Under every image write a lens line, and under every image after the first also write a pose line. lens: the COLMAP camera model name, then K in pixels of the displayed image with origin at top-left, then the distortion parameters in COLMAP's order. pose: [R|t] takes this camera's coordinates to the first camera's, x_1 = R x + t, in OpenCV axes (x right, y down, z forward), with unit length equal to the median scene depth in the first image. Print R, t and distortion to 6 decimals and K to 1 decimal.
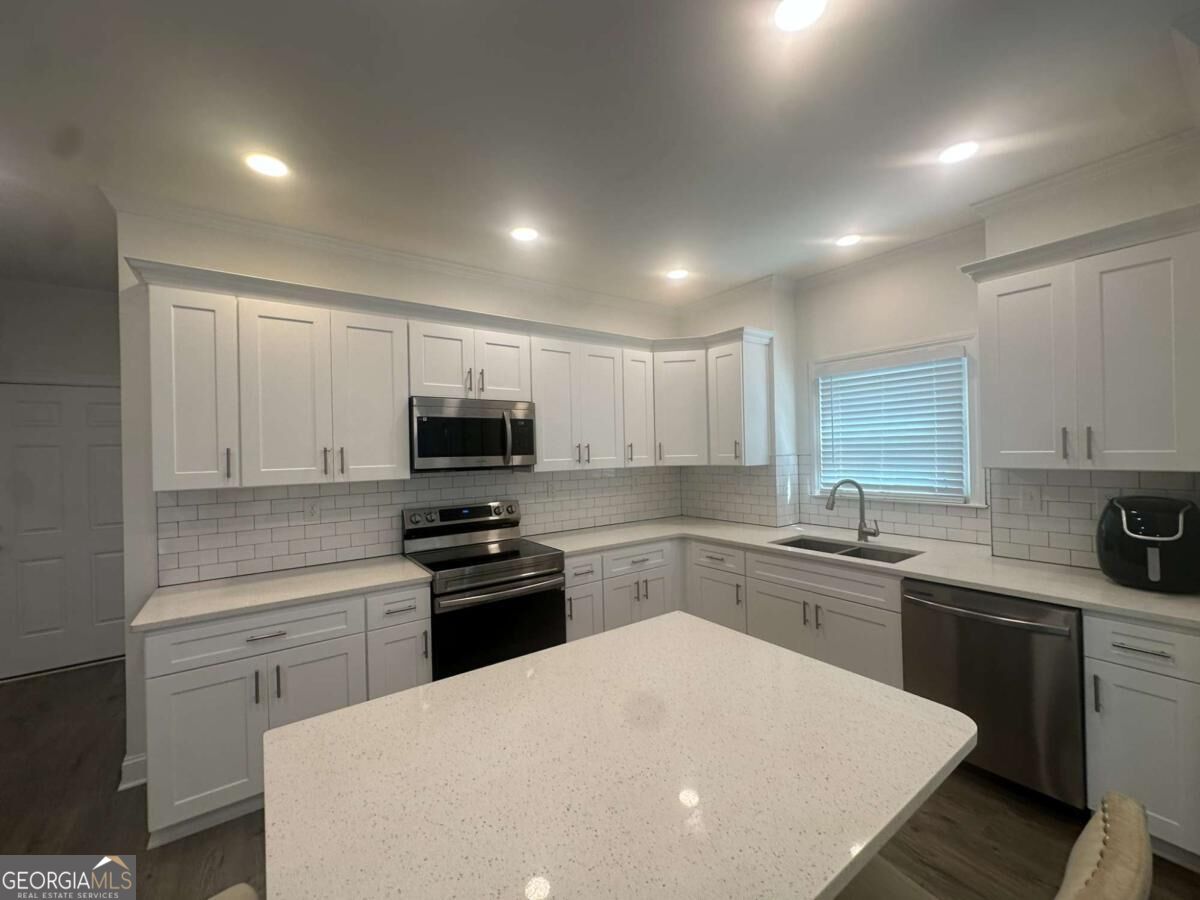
lens RADIAL K [[482.3, 0, 601.6], [0, 482.3, 446.0], [0, 0, 1]] dist [-0.002426, 0.000559]
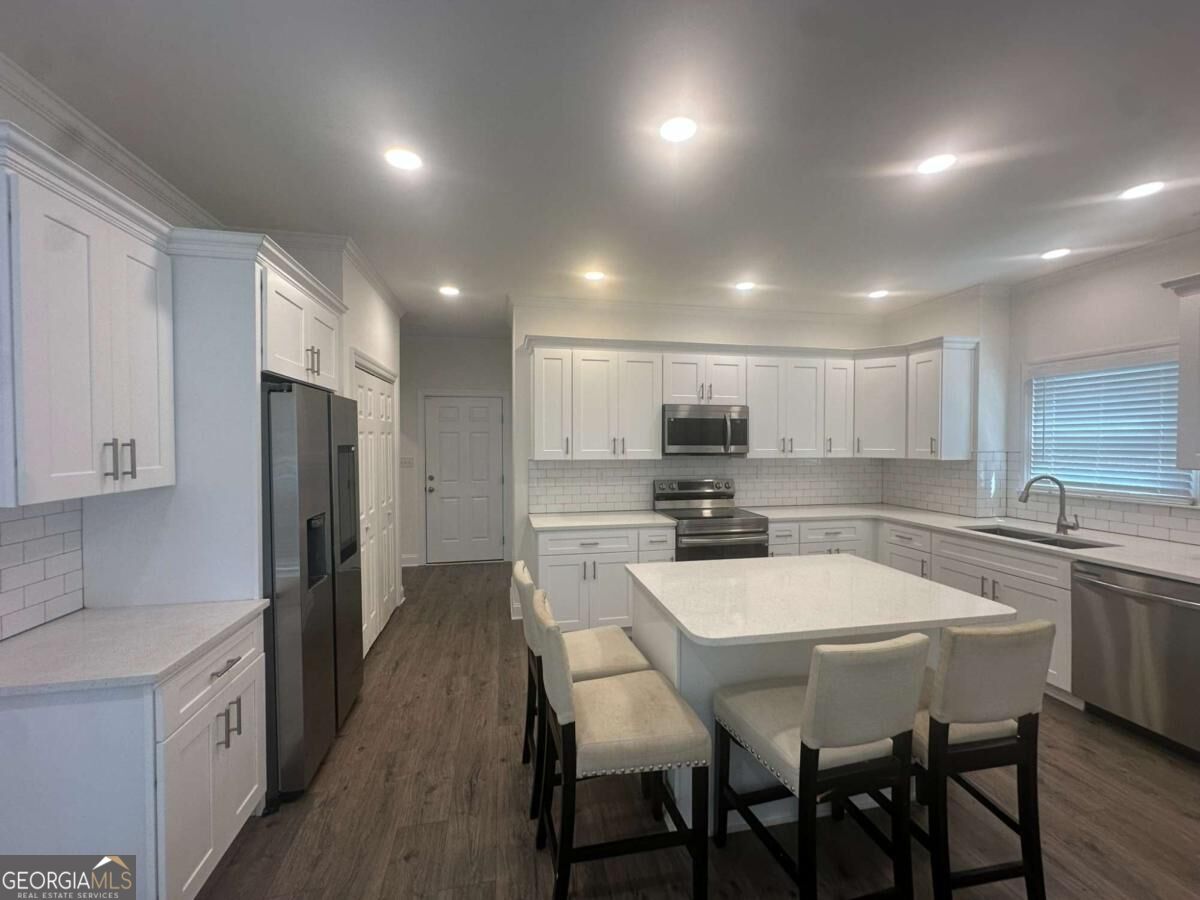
lens RADIAL K [[482.3, 0, 599.2], [0, 482.3, 450.1], [0, 0, 1]] dist [-0.002426, 0.000559]
pose [[0.909504, 0.030854, -0.414550, 0.044042], [-0.017376, 0.999192, 0.036245, -0.010680], [0.415333, -0.025762, 0.909305, -0.407815]]
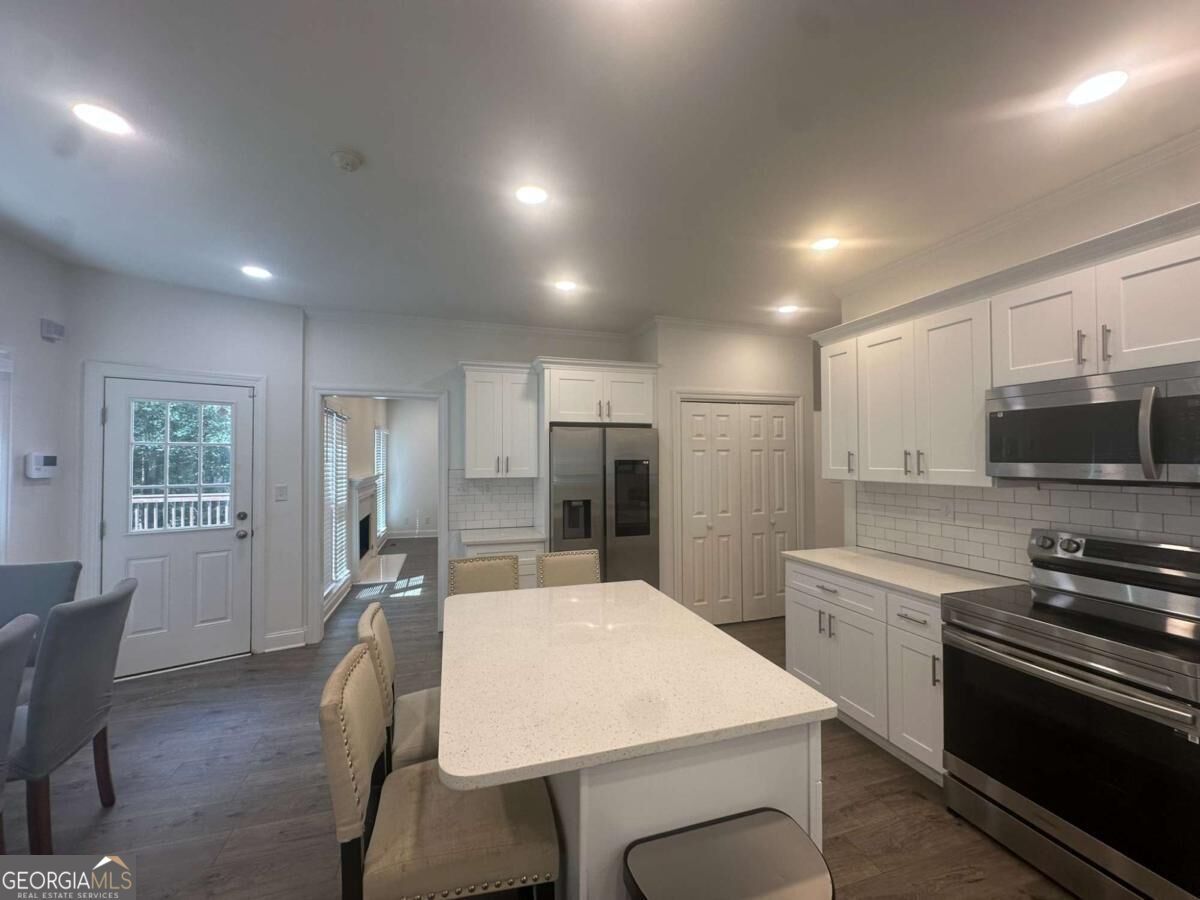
lens RADIAL K [[482.3, 0, 601.2], [0, 482.3, 452.7], [0, 0, 1]] dist [-0.002426, 0.000559]
pose [[-0.319587, 0.008716, -0.947517, 0.551921], [0.015671, 0.999870, 0.003912, -0.005595], [0.947427, -0.013598, -0.319682, 0.571131]]
